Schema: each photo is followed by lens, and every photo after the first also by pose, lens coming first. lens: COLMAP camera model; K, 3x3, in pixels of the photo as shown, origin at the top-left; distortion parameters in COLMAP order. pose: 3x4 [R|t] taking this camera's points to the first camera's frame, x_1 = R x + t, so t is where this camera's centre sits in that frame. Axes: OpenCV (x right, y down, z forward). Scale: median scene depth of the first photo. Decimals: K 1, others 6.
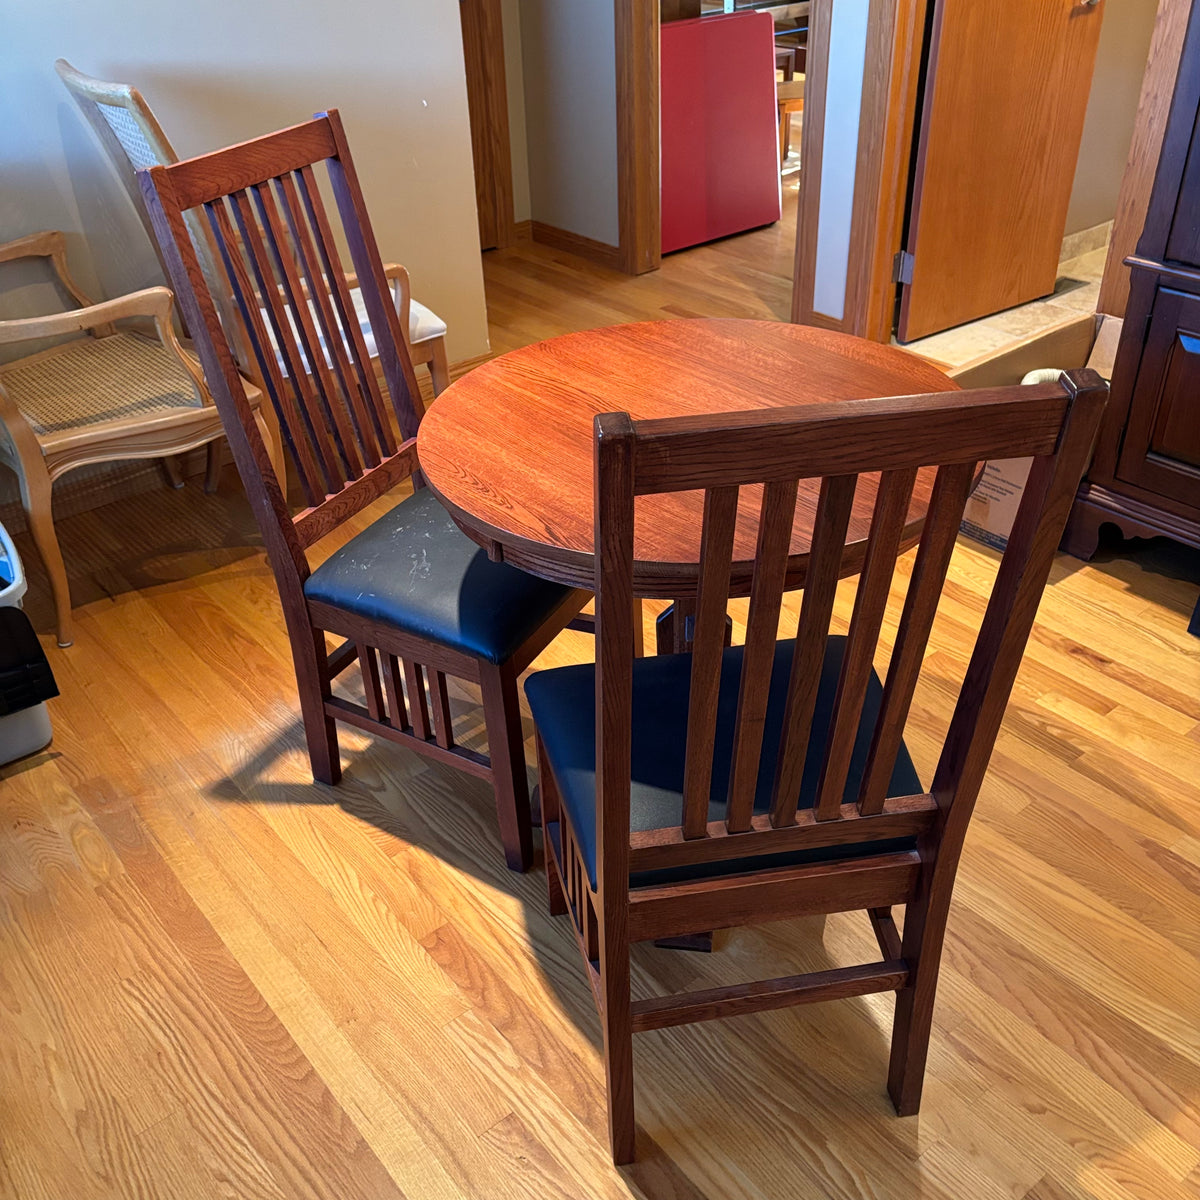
lens RADIAL K [[1231.0, 0, 597.4], [0, 1231.0, 587.2], [0, 0, 1]] dist [0.077291, -0.083976]
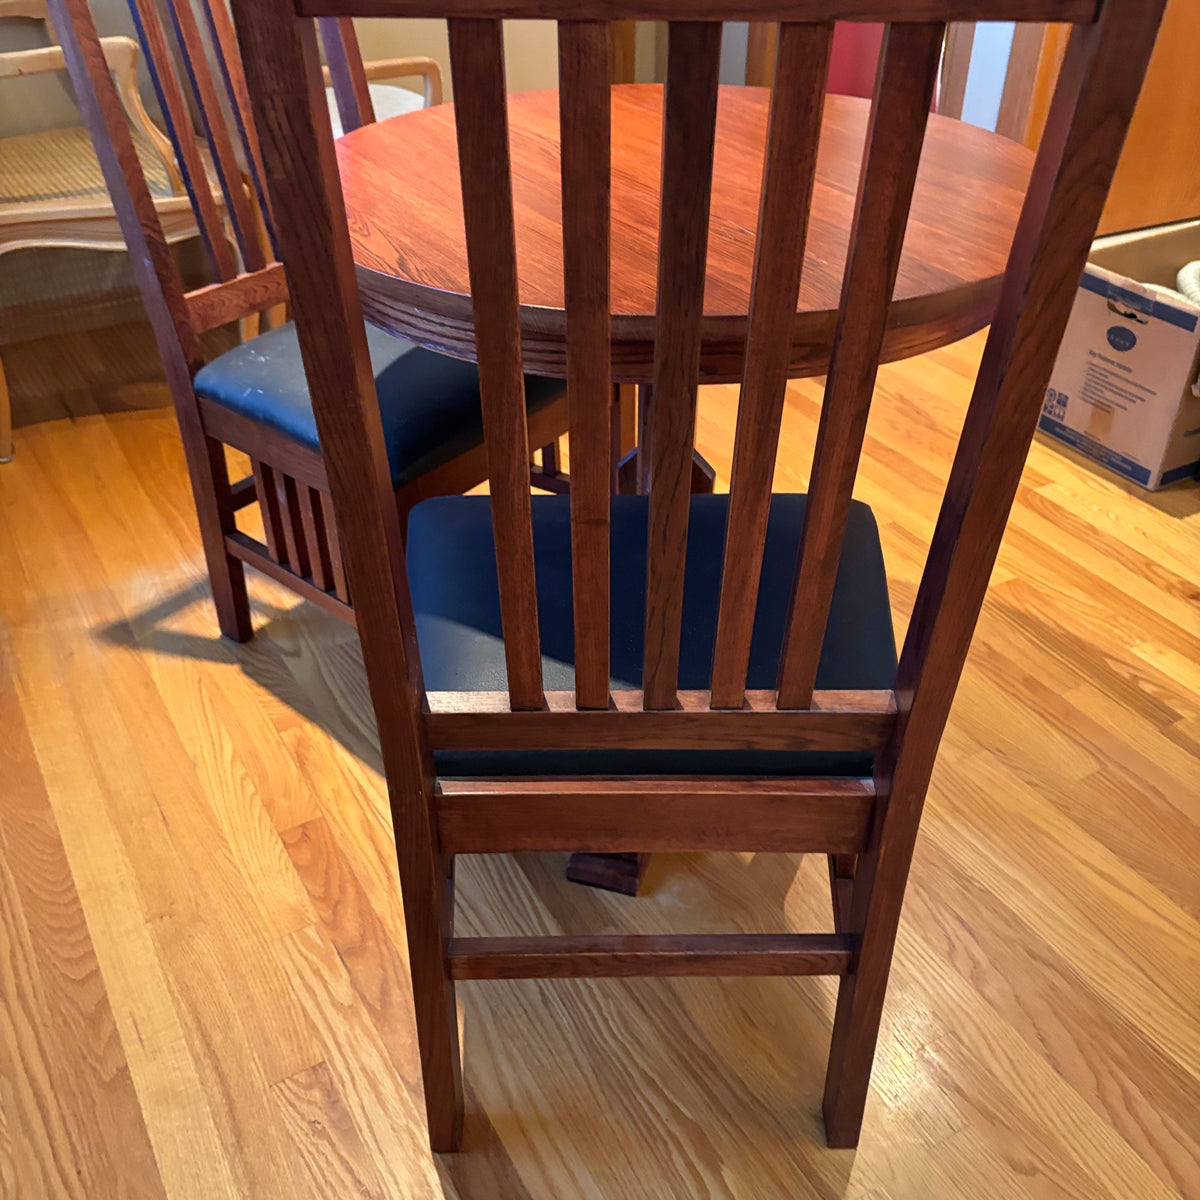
lens RADIAL K [[1260.3, 0, 597.9], [0, 1260.3, 582.4], [0, 0, 1]] dist [0.081458, -0.094385]
pose [[0.988387, 0.115917, -0.098252, 0.129607], [-0.112312, 0.992807, 0.041480, 0.073560], [0.102354, -0.029964, 0.994297, 0.230877]]
